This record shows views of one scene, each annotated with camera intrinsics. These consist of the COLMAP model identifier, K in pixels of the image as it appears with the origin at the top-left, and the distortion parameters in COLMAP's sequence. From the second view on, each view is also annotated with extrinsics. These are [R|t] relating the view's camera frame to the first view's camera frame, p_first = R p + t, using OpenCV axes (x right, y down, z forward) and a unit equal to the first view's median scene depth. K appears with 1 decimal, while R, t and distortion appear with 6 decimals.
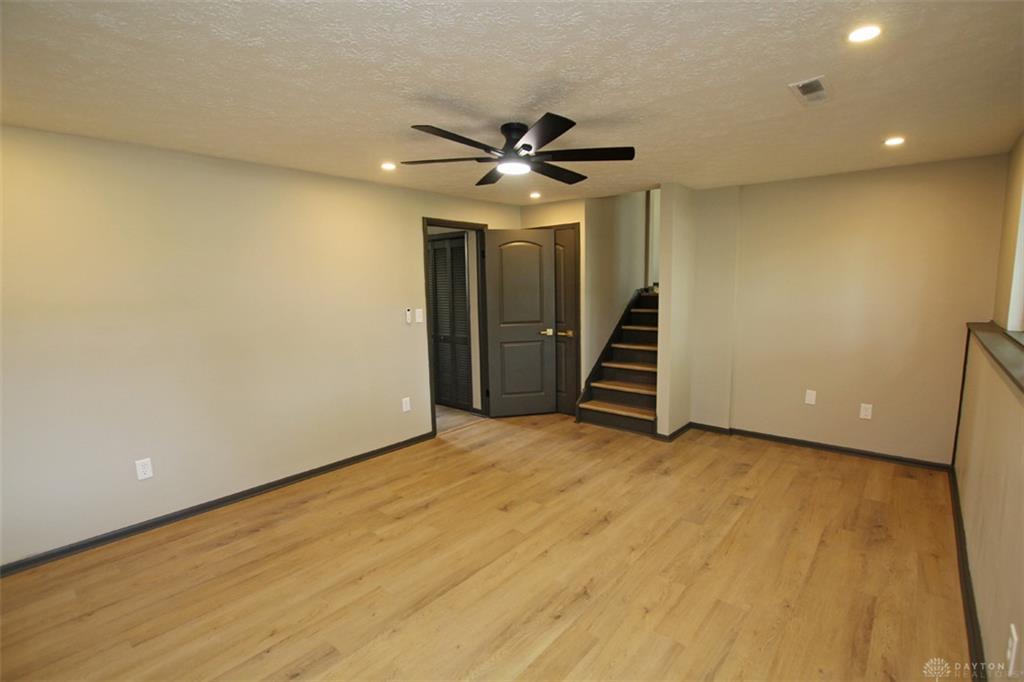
lens RADIAL K [[471.9, 0, 511.4], [0, 471.9, 353.7], [0, 0, 1]] dist [-0.030192, 0.001214]
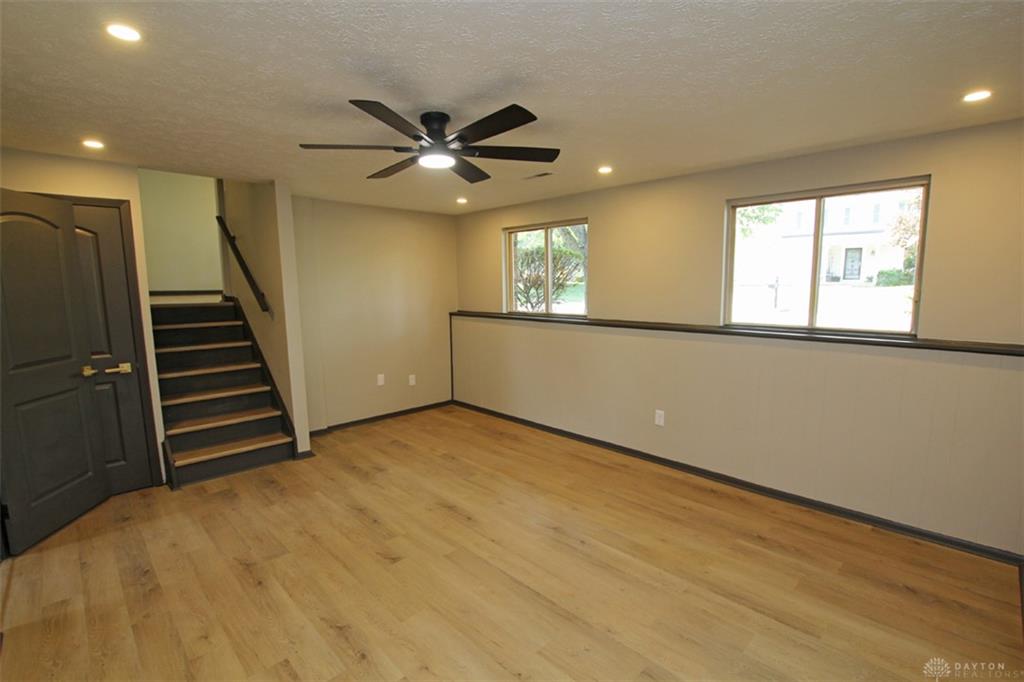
lens RADIAL K [[473.5, 0, 517.1], [0, 473.5, 348.6], [0, 0, 1]] dist [-0.026262, 0.001958]
pose [[0.074914, -0.115319, 0.990500, -0.674972], [0.150757, 0.983184, 0.103065, -0.076097], [-0.985728, 0.141604, 0.091039, 0.574827]]
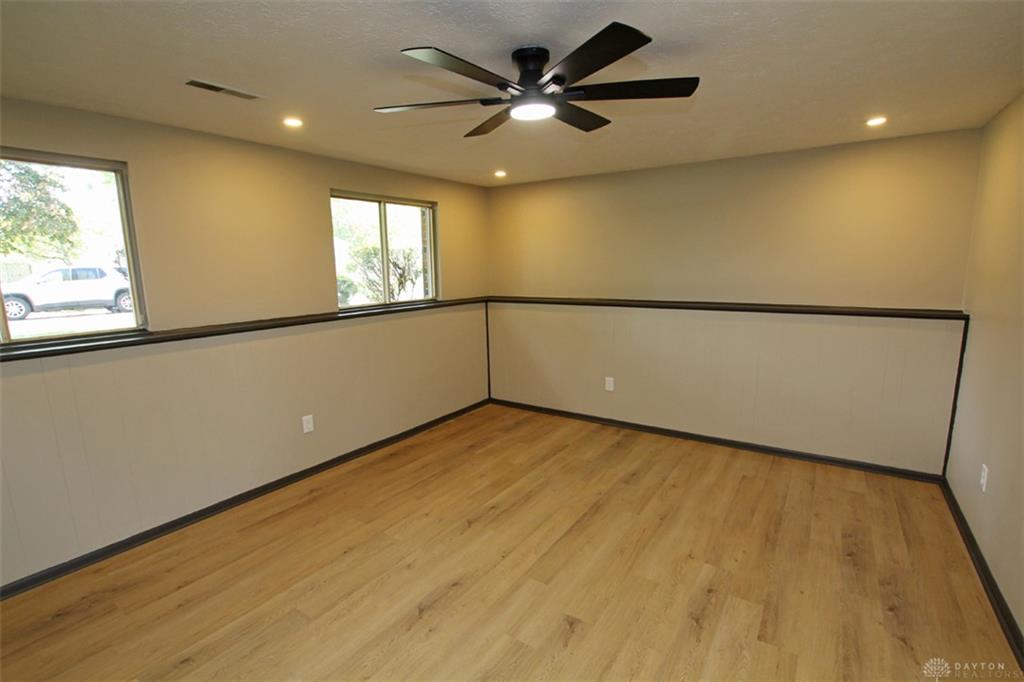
lens RADIAL K [[473.5, 0, 517.1], [0, 473.5, 348.6], [0, 0, 1]] dist [-0.026262, 0.001958]
pose [[-0.991247, 0.057195, -0.118986, 0.099127], [0.016803, 0.948609, 0.316004, -0.198320], [0.130945, 0.311239, -0.941267, 1.286002]]
